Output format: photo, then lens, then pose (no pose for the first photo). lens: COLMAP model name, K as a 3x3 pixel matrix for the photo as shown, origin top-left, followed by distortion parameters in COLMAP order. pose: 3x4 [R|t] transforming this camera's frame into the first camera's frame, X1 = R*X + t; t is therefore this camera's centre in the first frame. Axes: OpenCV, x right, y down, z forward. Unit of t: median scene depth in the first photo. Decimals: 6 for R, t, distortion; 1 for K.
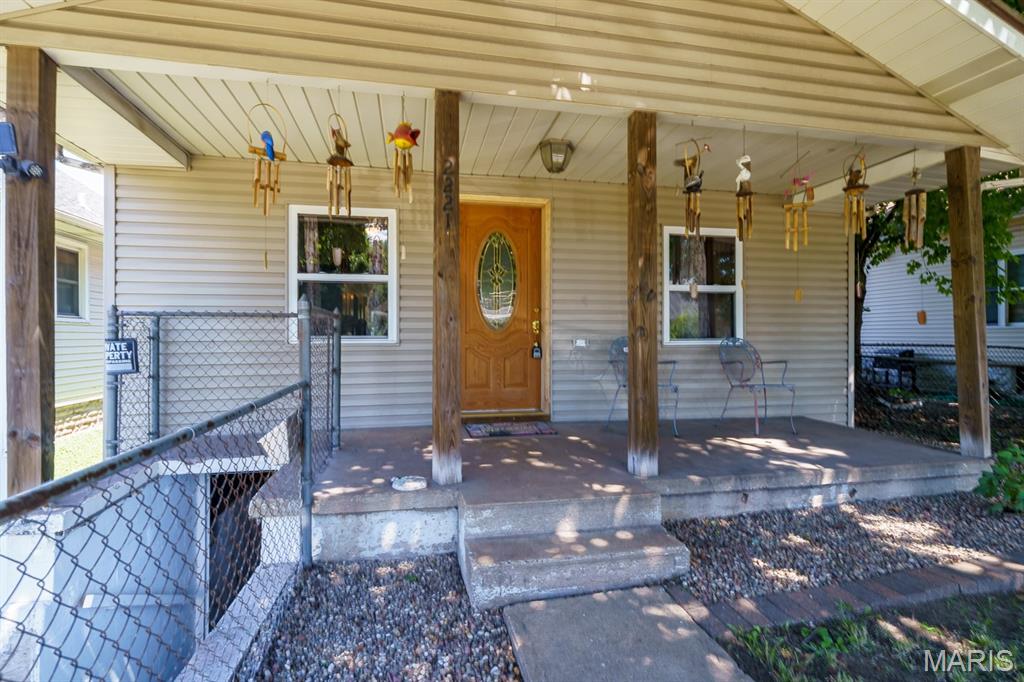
lens RADIAL K [[465.9, 0, 507.7], [0, 465.9, 330.8], [0, 0, 1]] dist [-0.000088, -0.000012]
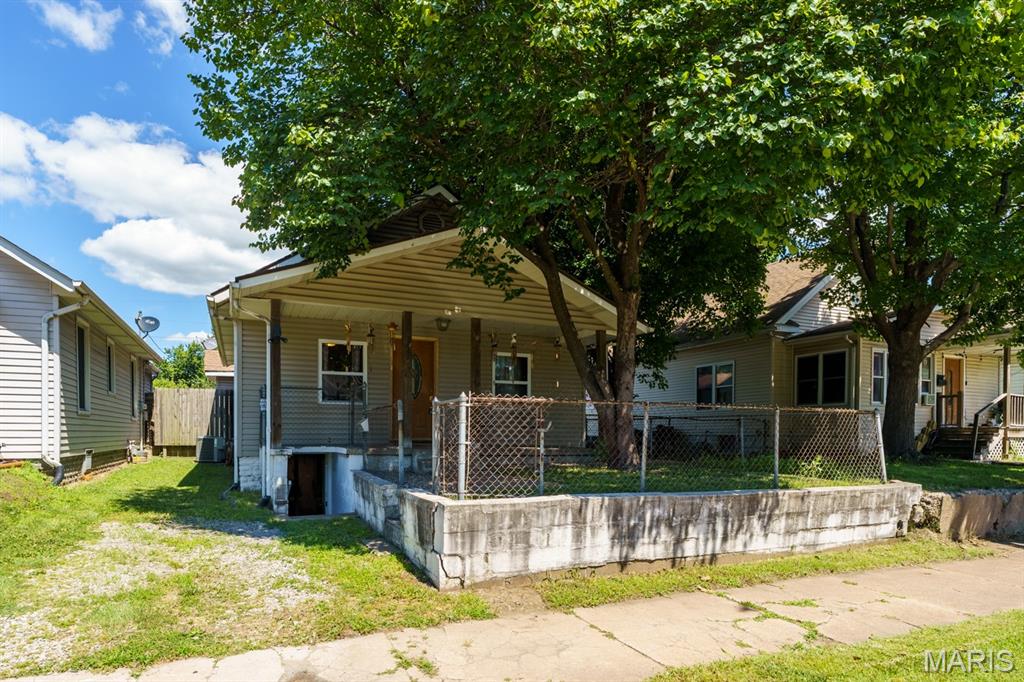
lens RADIAL K [[465.9, 0, 507.7], [0, 465.9, 330.8], [0, 0, 1]] dist [-0.000088, -0.000012]
pose [[0.958865, 0.053509, 0.278774, -0.239027], [-0.000038, 0.982097, -0.188376, 0.099224], [-0.283863, 0.180617, 0.941700, -1.301167]]
